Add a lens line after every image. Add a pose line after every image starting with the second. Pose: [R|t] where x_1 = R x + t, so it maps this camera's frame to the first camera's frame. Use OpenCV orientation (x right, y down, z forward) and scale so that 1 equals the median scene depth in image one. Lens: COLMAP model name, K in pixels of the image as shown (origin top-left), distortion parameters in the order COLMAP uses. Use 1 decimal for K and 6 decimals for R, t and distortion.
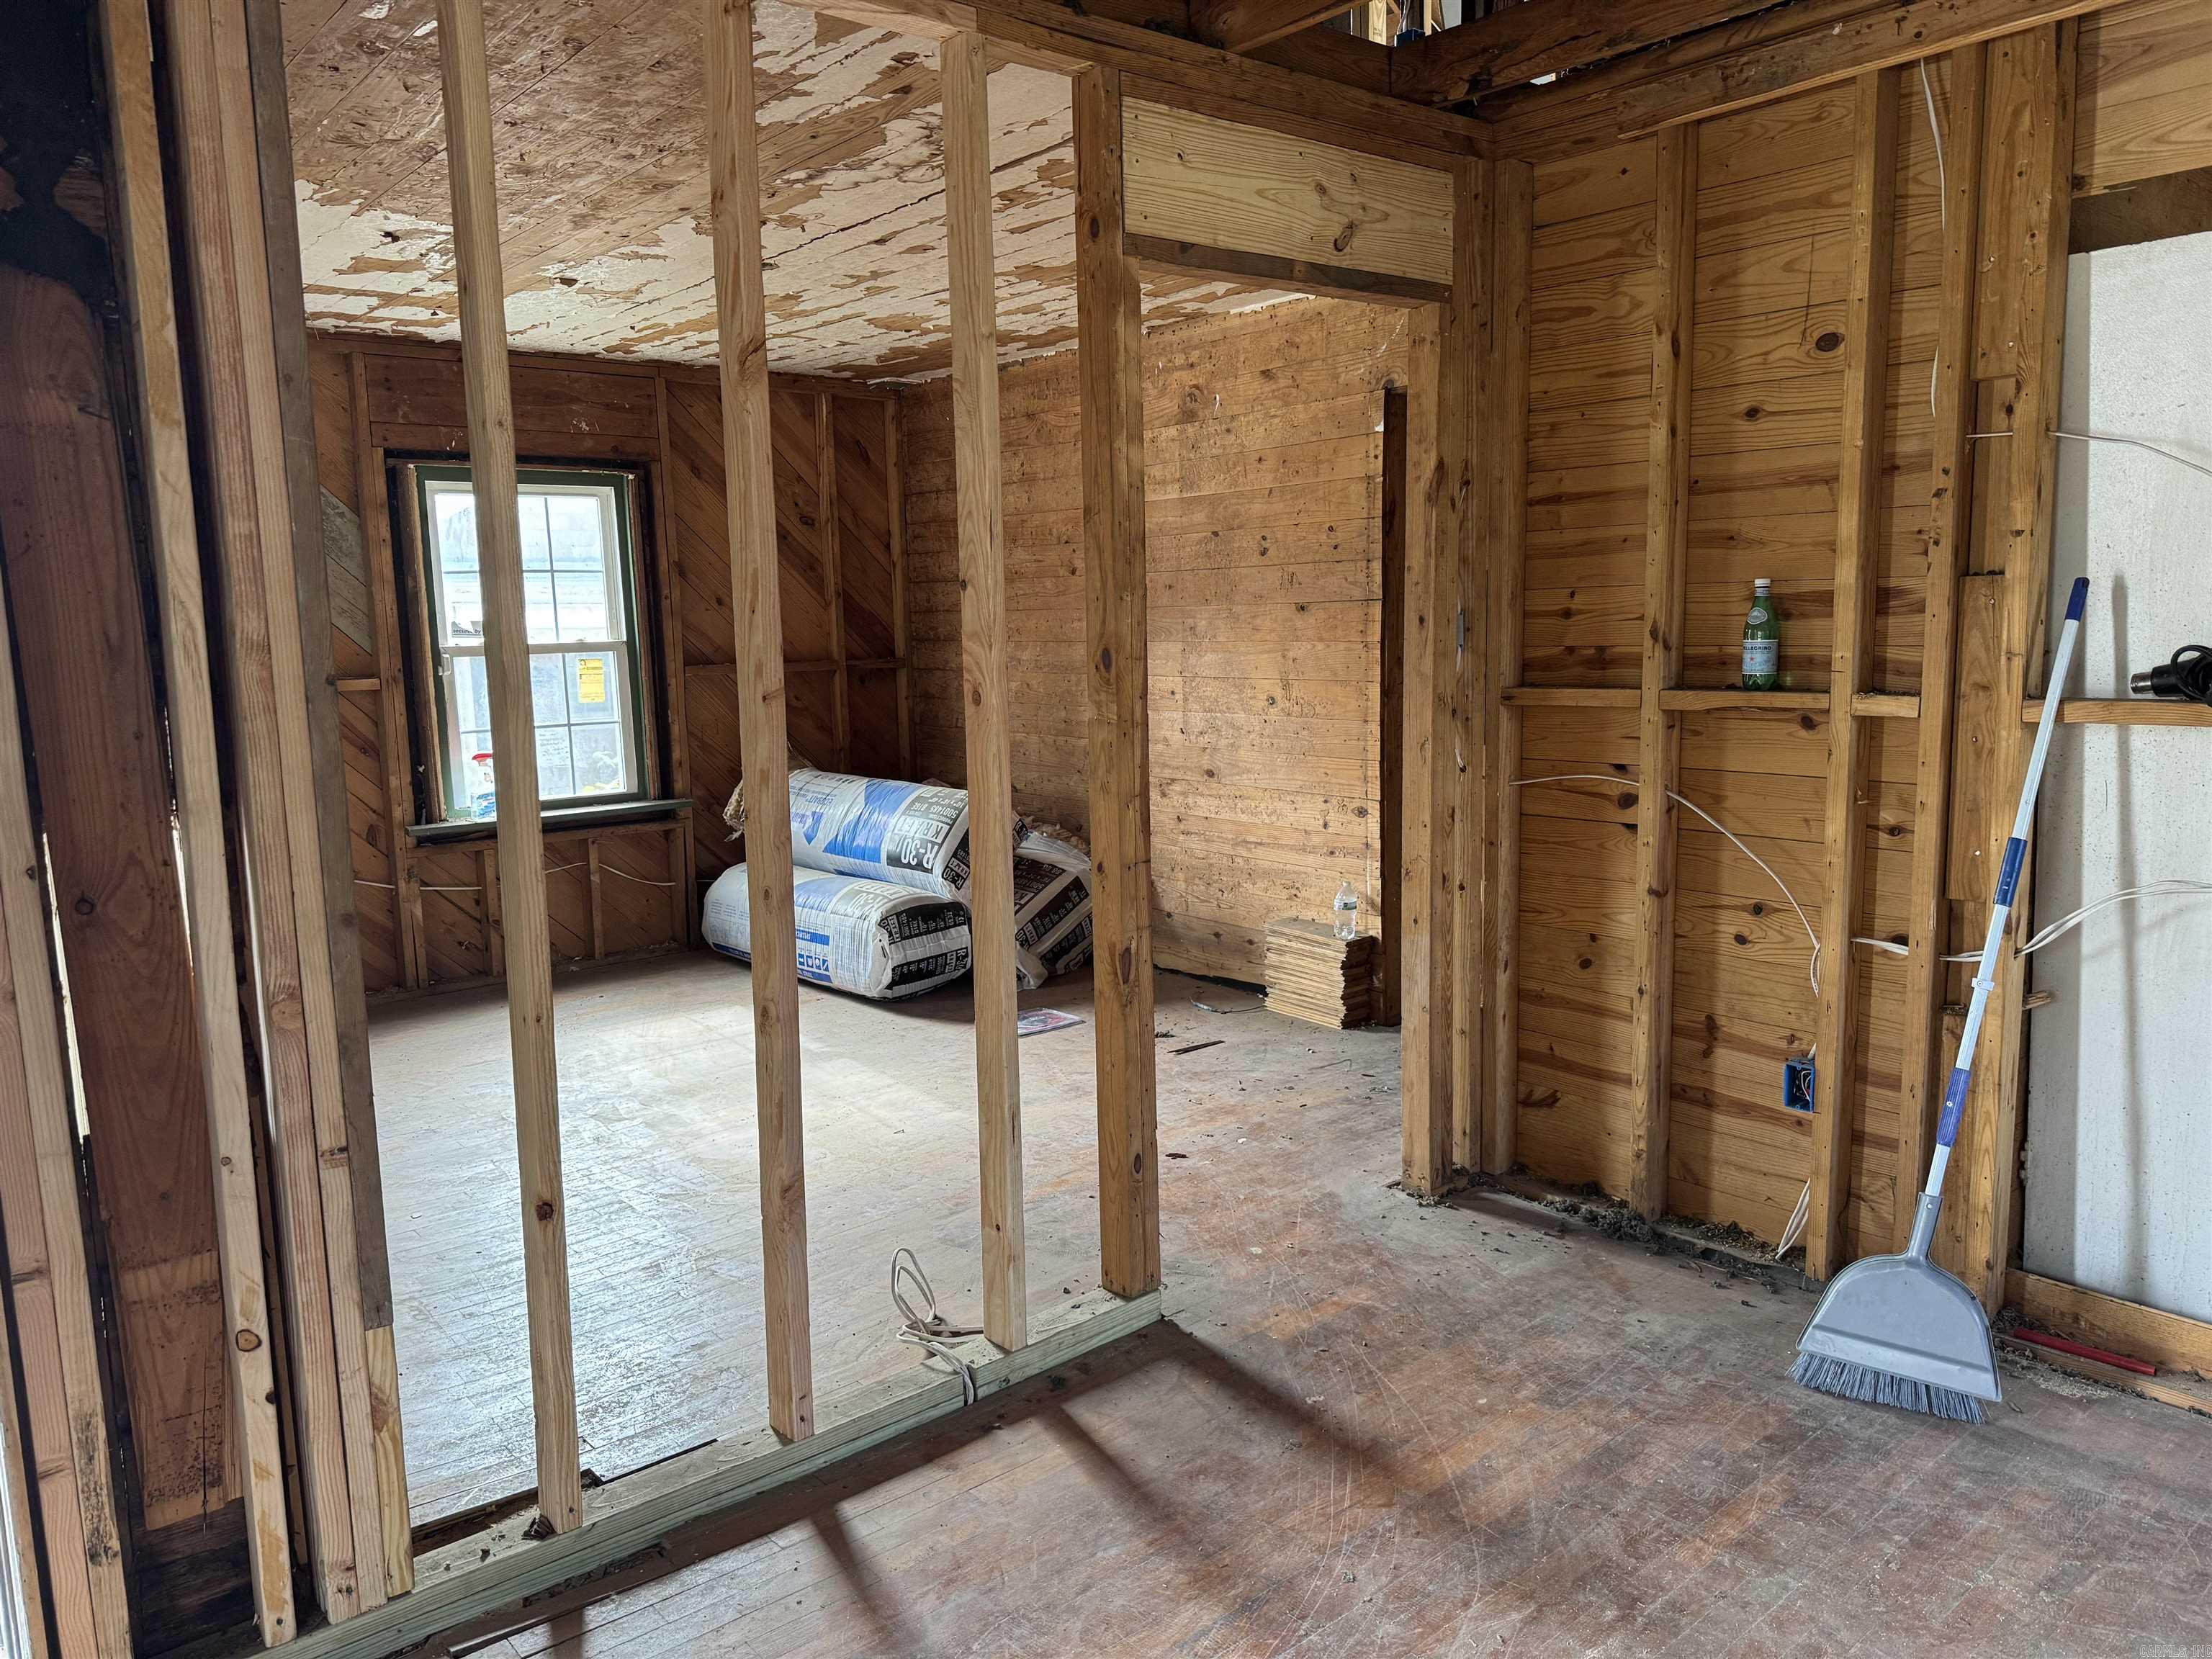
lens RADIAL K [[1554.7, 0, 1145.3], [0, 1554.7, 817.3], [0, 0, 1]] dist [0.035681, -0.045116]
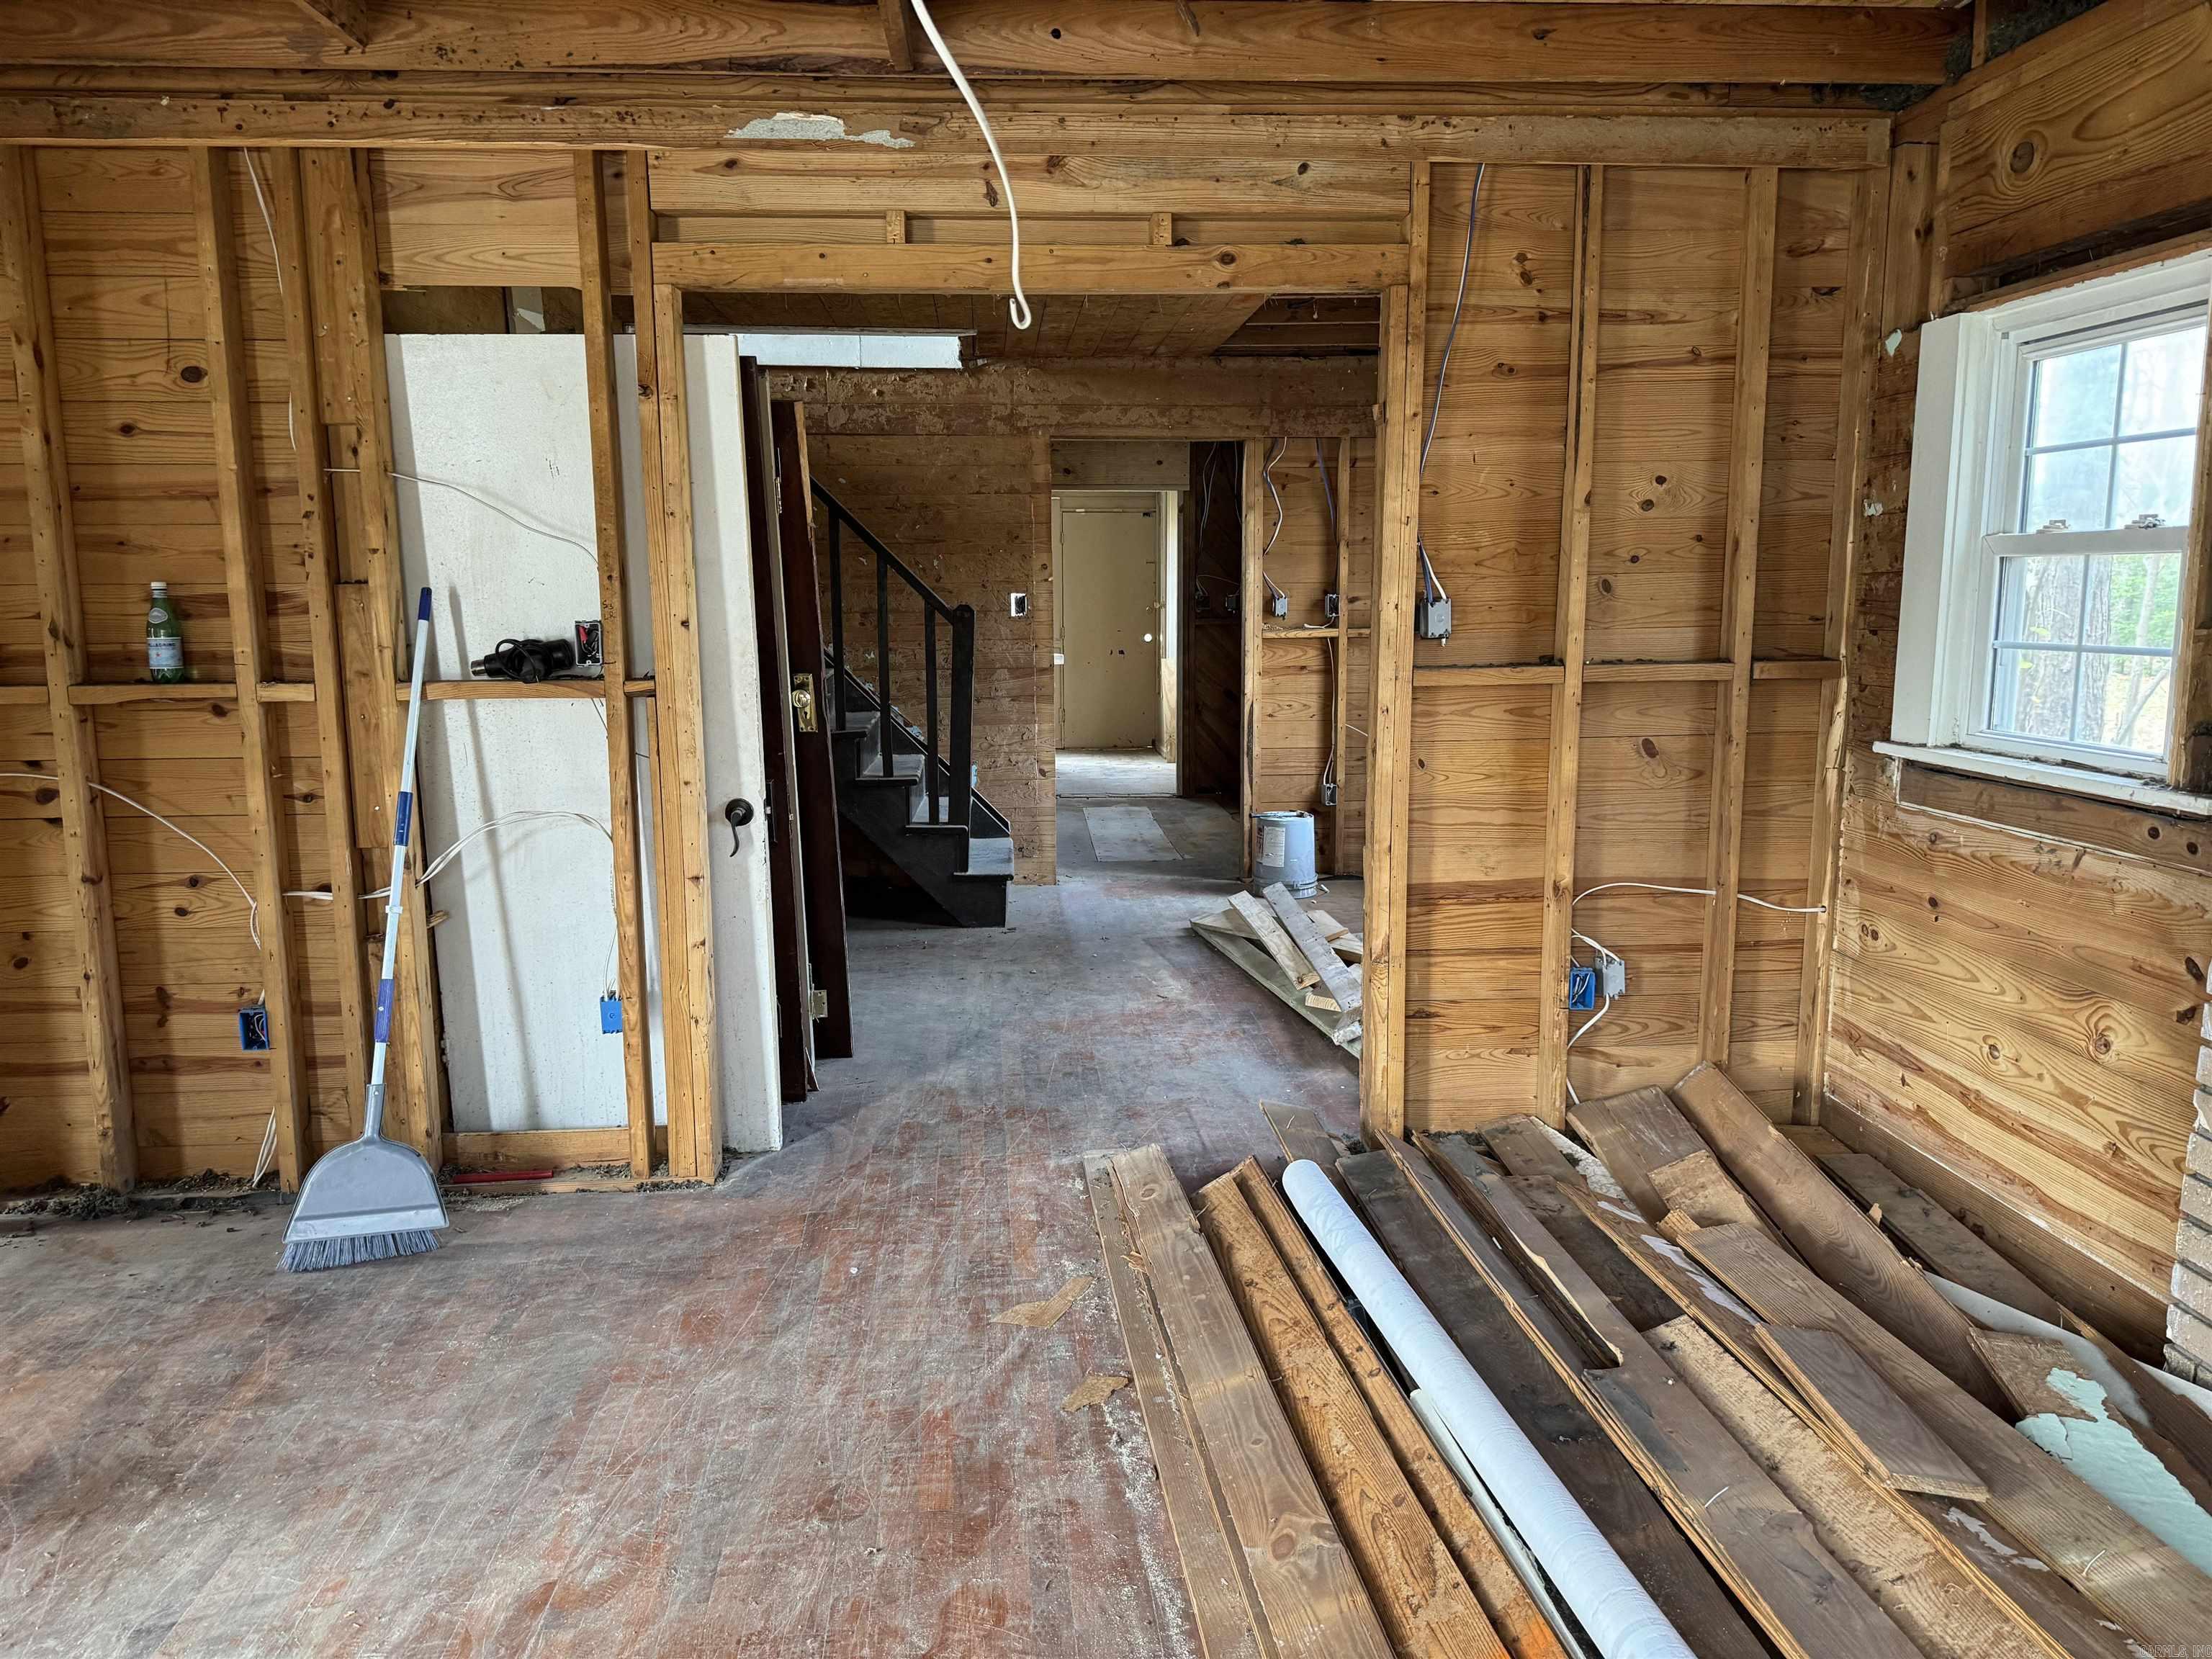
lens RADIAL K [[1554.7, 0, 1069.0], [0, 1554.7, 855.9], [0, 0, 1]] dist [0.035681, -0.045116]
pose [[0.613296, -0.115487, 0.781365, -0.105750], [0.098636, 0.992707, 0.069304, 0.028592], [-0.783671, 0.034567, 0.620214, -0.199687]]
